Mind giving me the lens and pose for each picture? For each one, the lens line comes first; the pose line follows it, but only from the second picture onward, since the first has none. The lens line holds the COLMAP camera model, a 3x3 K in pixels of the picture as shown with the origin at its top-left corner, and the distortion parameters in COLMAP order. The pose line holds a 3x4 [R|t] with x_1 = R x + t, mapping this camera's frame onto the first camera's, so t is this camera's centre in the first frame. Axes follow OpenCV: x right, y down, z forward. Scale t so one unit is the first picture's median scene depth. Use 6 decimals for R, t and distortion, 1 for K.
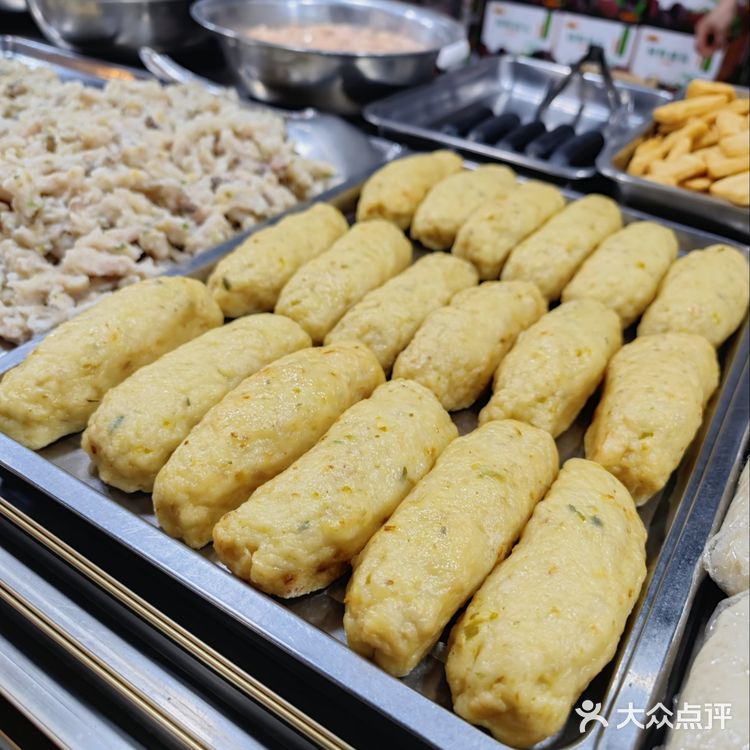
lens RADIAL K [[716.3, 0, 375.9], [0, 716.3, 371.7], [0, 0, 1]] dist [-0.005723, 0.000000]
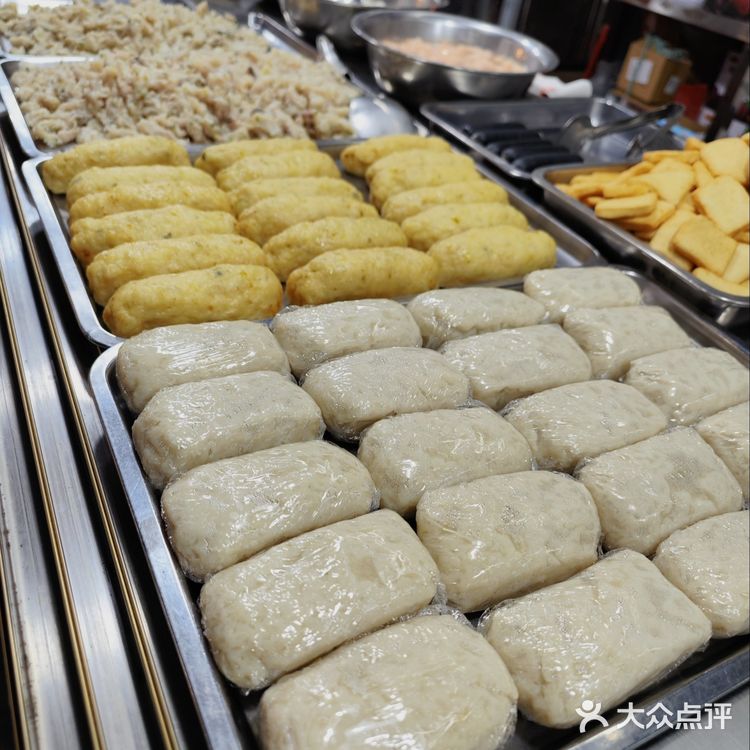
lens RADIAL K [[716.3, 0, 373.7], [0, 716.3, 374.1], [0, 0, 1]] dist [-0.005723, 0.000000]
pose [[0.870628, 0.337224, -0.358173, 0.795627], [-0.352481, 0.935511, 0.024001, 0.151544], [0.343168, 0.105353, 0.933347, -0.321595]]
